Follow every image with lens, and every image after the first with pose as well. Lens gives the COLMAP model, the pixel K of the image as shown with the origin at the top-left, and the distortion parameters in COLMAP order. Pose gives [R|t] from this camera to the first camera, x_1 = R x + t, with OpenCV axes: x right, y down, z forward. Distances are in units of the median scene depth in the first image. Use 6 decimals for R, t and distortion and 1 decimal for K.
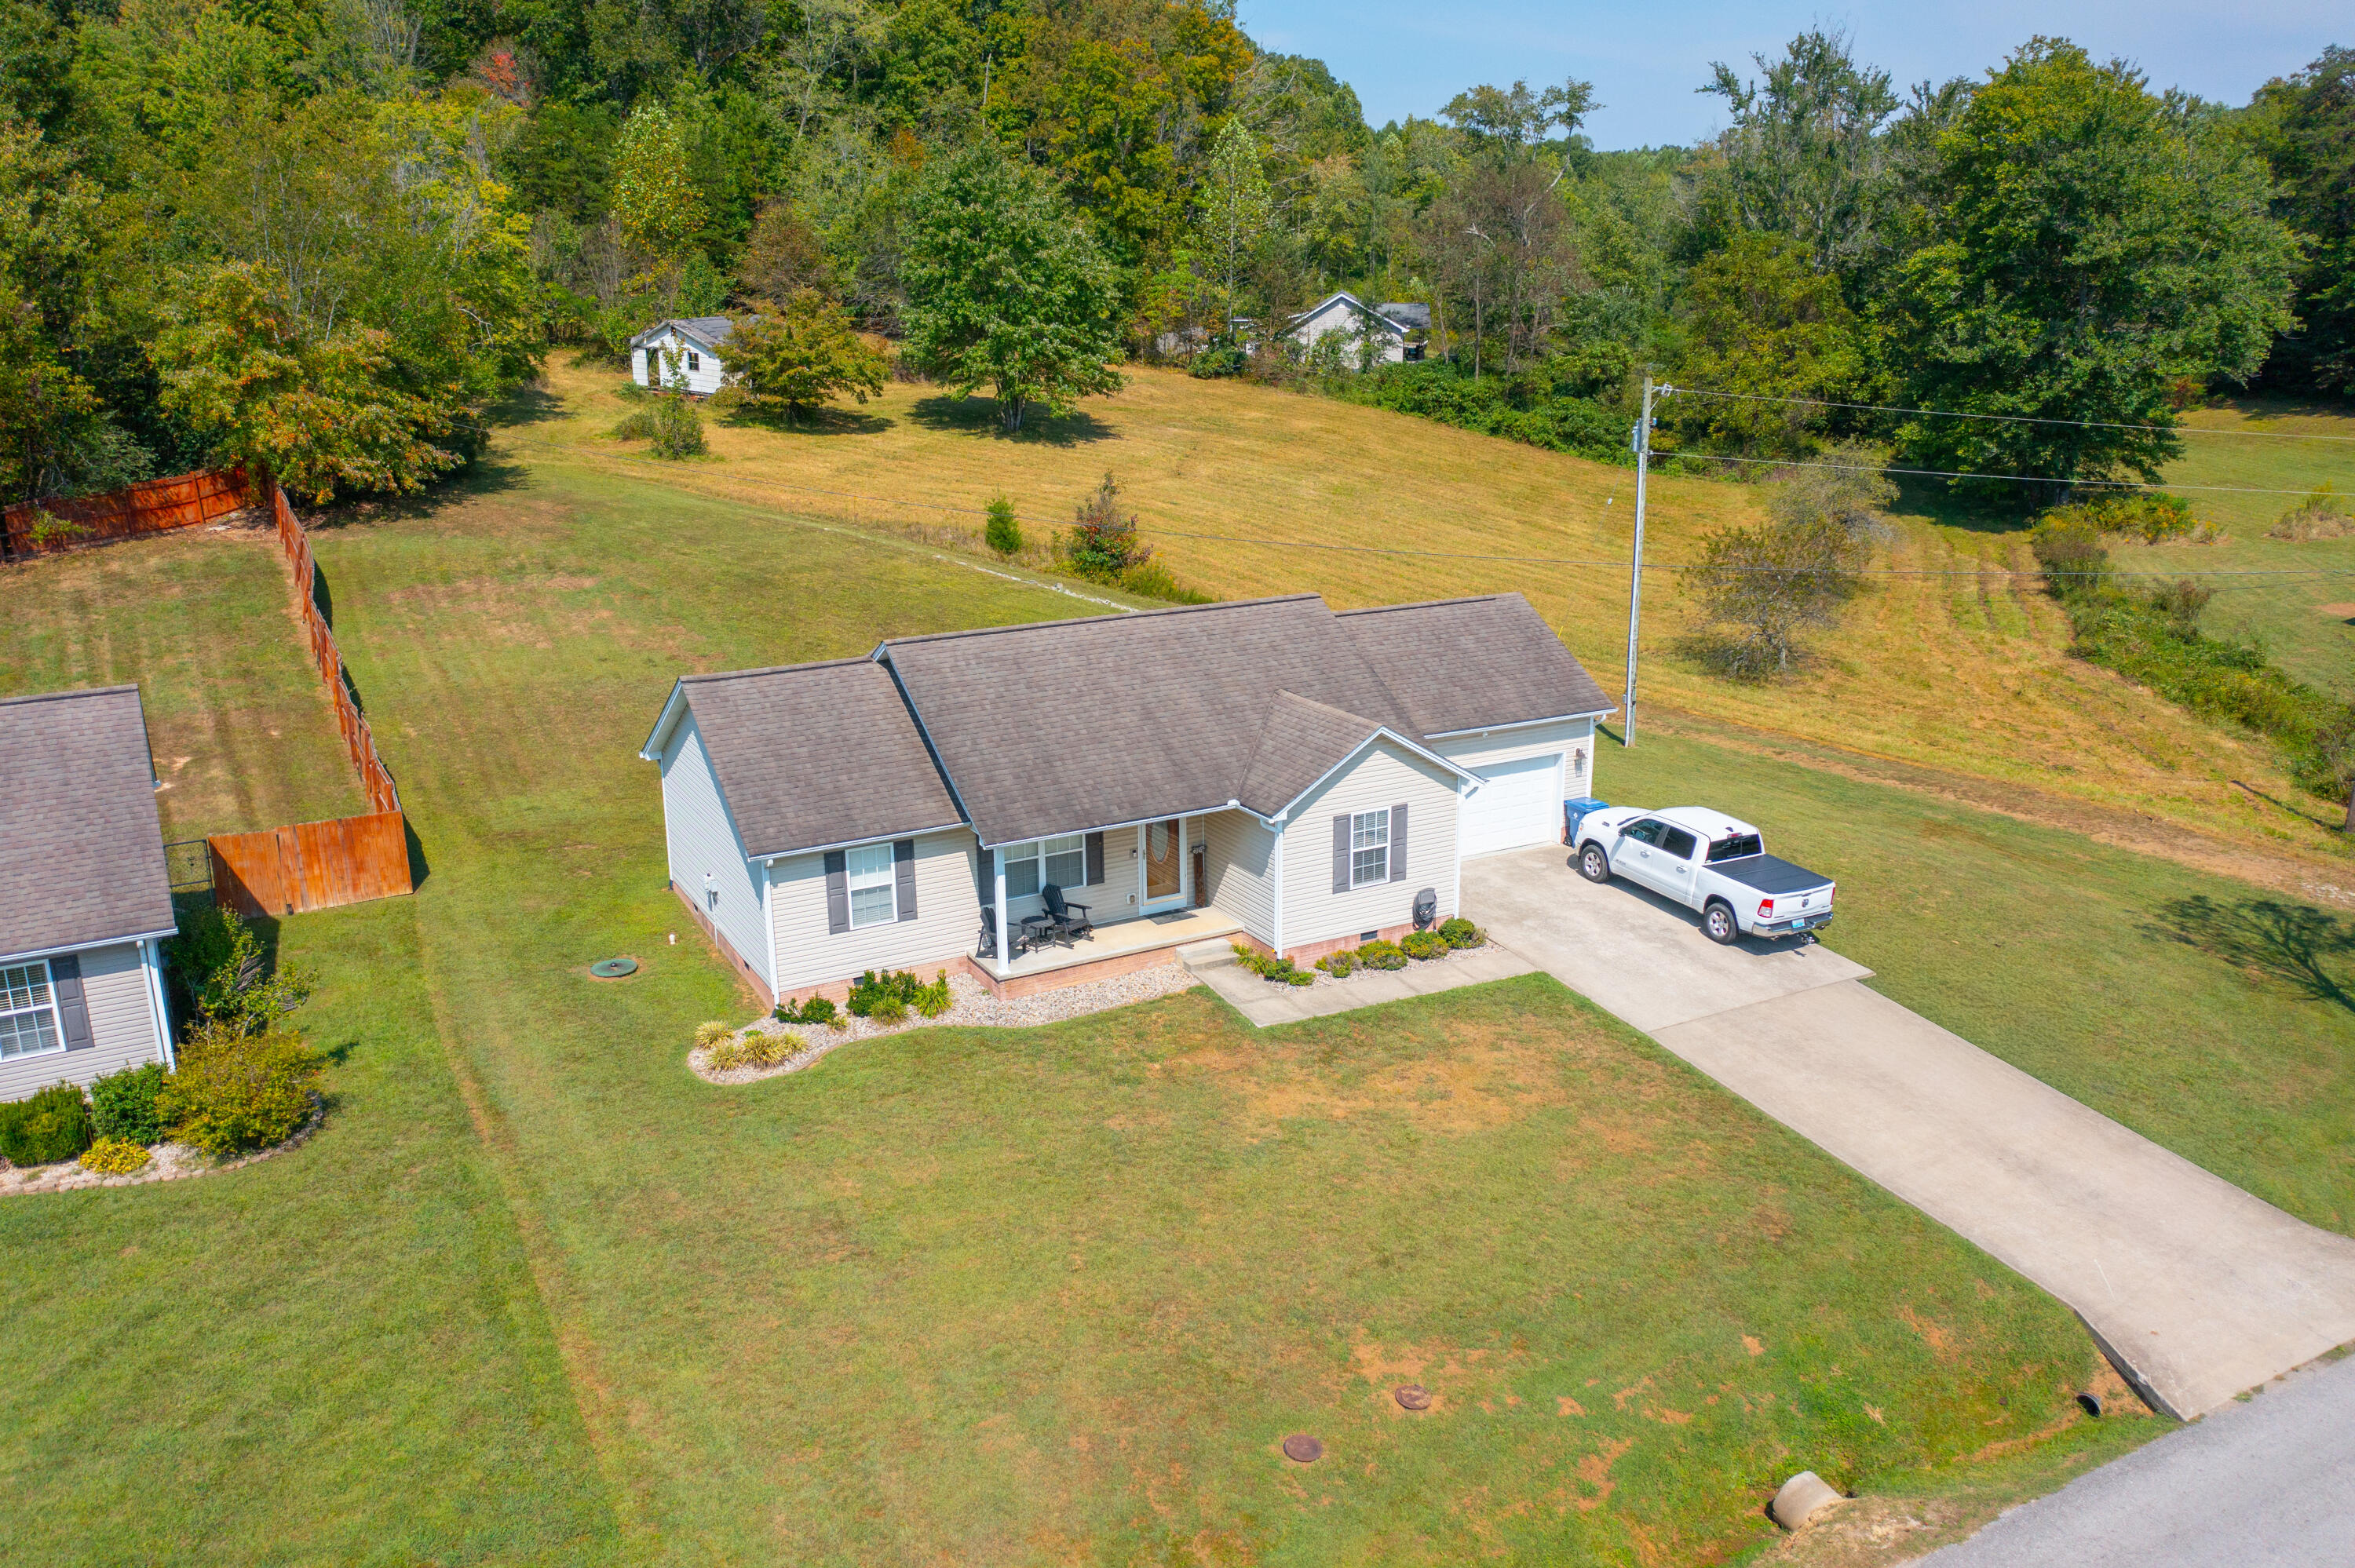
lens RADIAL K [[1857.2, 0, 1176.2], [0, 1857.2, 781.8], [0, 0, 1]] dist [-0.020208, 0.014059]
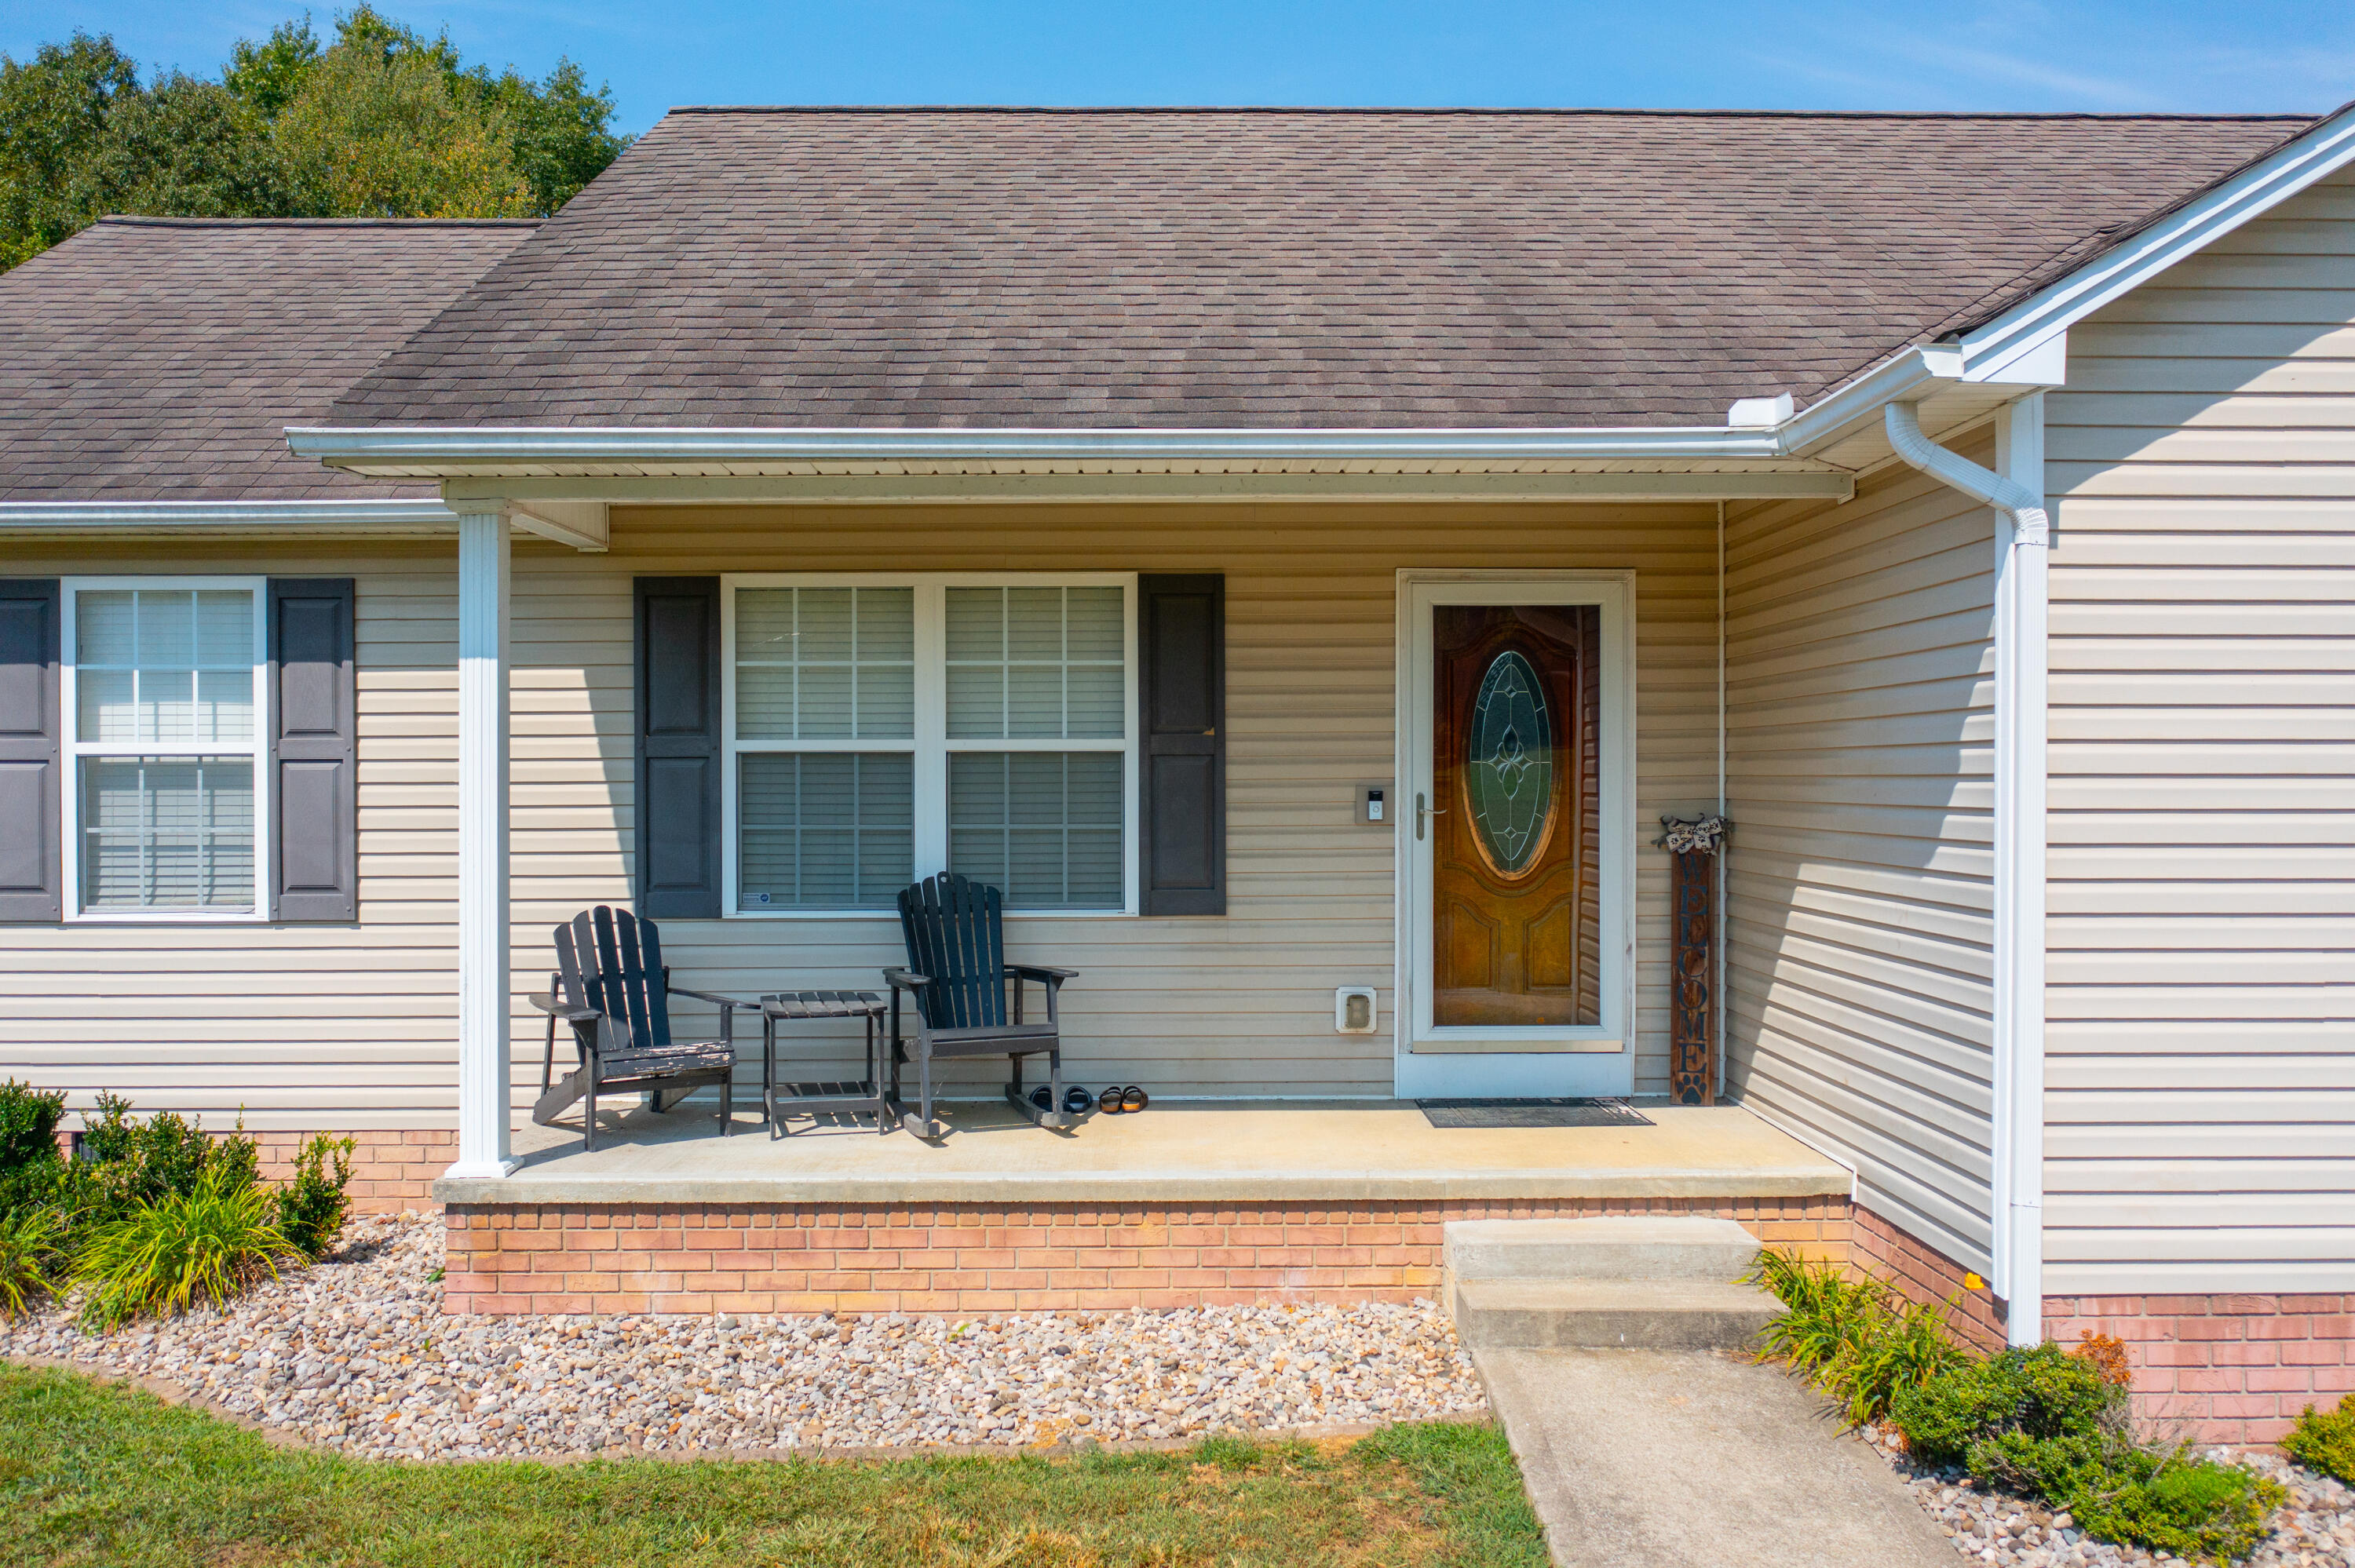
lens RADIAL K [[1857.2, 0, 1165.6], [0, 1857.2, 793.2], [0, 0, 1]] dist [-0.020208, 0.014059]
pose [[0.883911, 0.016173, -0.467375, 0.062149], [-0.135085, 0.965630, -0.222061, 0.092311], [0.447720, 0.259418, 0.855716, 0.804244]]
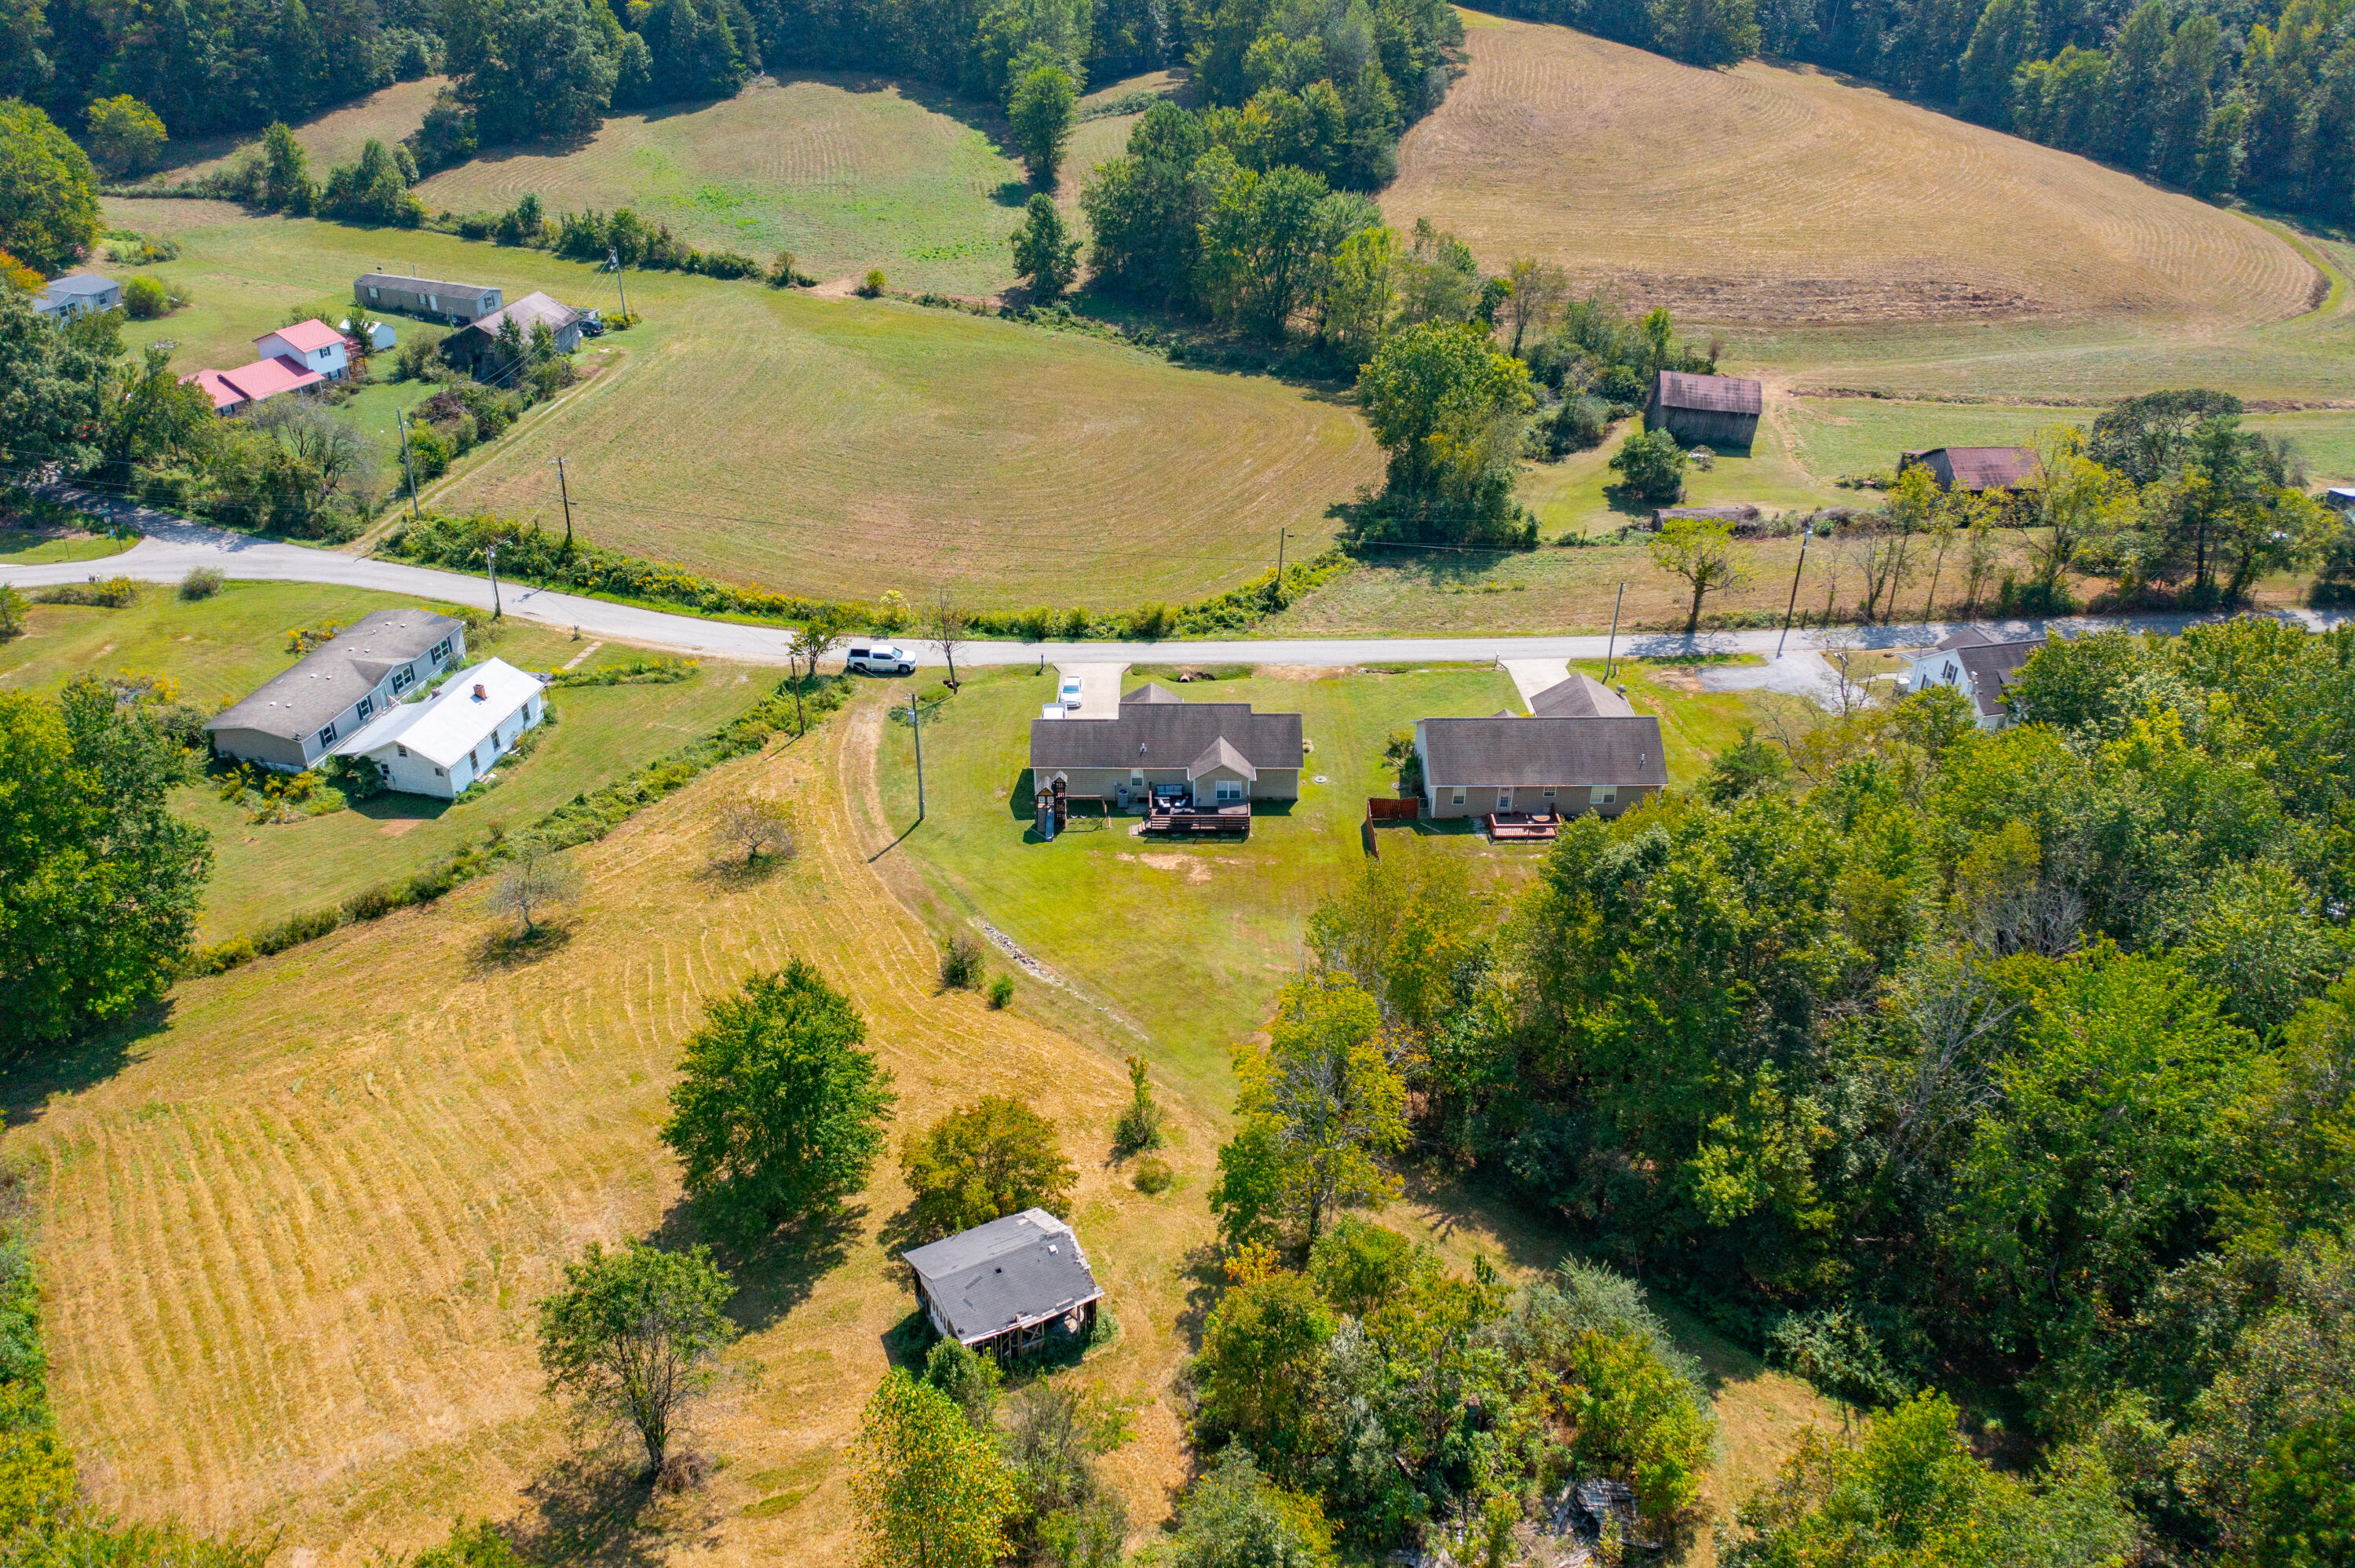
lens RADIAL K [[1857.2, 0, 1168.5], [0, 1857.2, 784.0], [0, 0, 1]] dist [-0.020208, 0.014059]
pose [[-0.881636, -0.231360, 0.411328, -1.654600], [0.130112, 0.718644, 0.683097, -2.649387], [-0.453640, 0.655761, -0.603480, 3.555741]]
